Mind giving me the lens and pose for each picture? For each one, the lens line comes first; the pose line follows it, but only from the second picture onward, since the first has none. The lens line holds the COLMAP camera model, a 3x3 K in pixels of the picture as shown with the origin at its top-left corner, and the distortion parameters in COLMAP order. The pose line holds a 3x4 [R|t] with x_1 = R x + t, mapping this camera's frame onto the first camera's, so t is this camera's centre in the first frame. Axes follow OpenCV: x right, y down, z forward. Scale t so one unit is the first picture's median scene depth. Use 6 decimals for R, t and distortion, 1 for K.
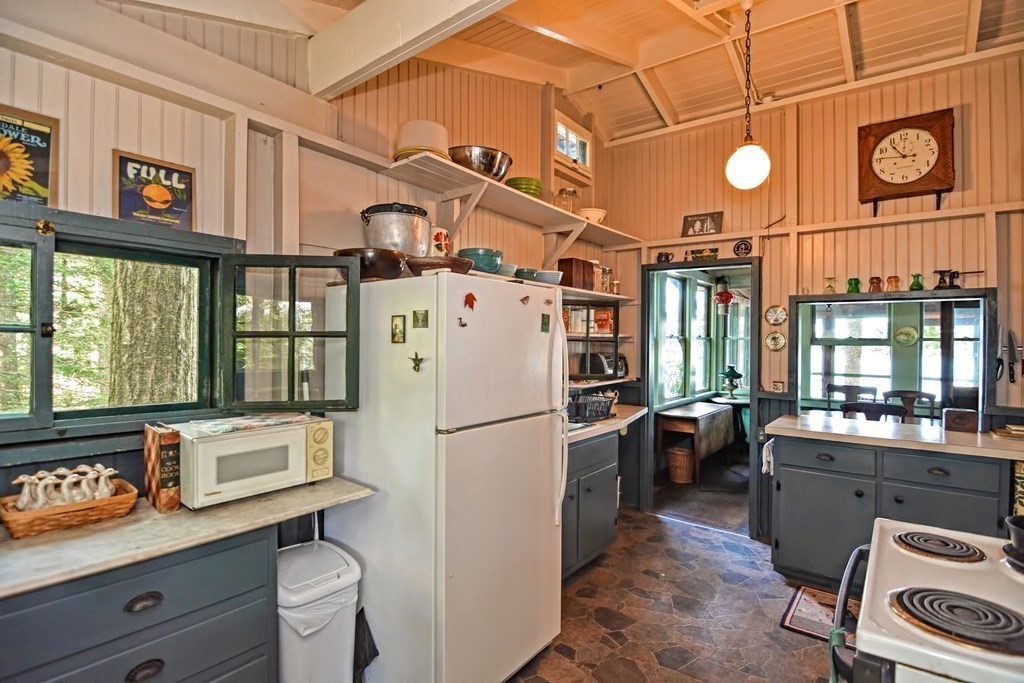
lens RADIAL K [[504.3, 0, 512.0], [0, 504.3, 341.5], [0, 0, 1]] dist [0.000219, -0.014027]
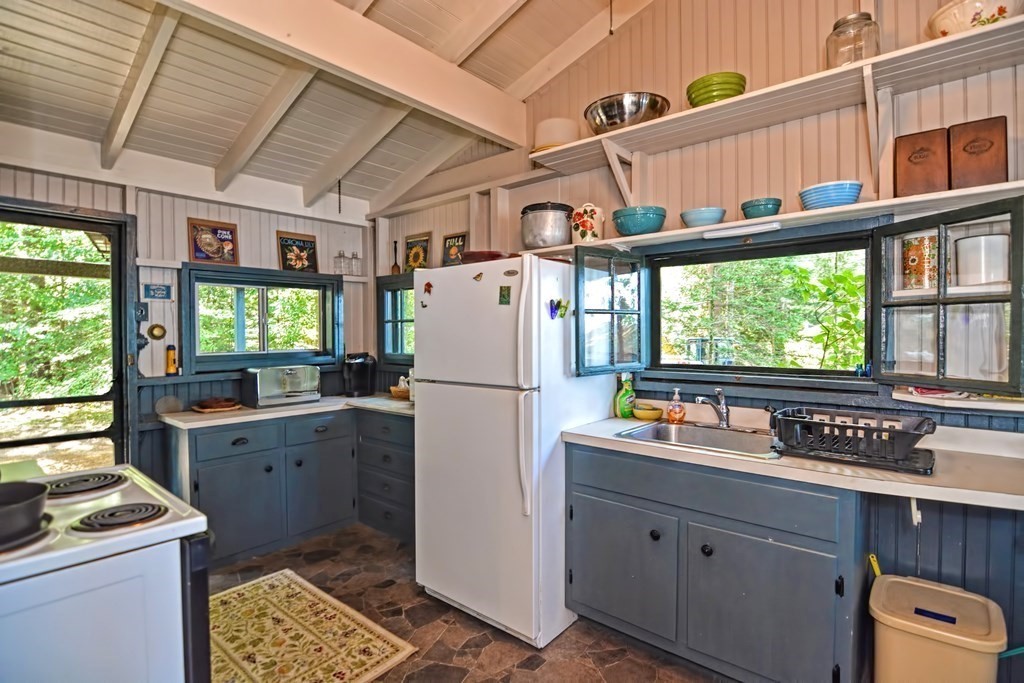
lens RADIAL K [[504.3, 0, 512.0], [0, 504.3, 341.5], [0, 0, 1]] dist [0.000219, -0.014027]
pose [[-0.054440, 0.008812, -0.998478, 1.274786], [0.009152, 0.999923, 0.008326, 0.055223], [0.998475, -0.008685, -0.054516, 1.299039]]
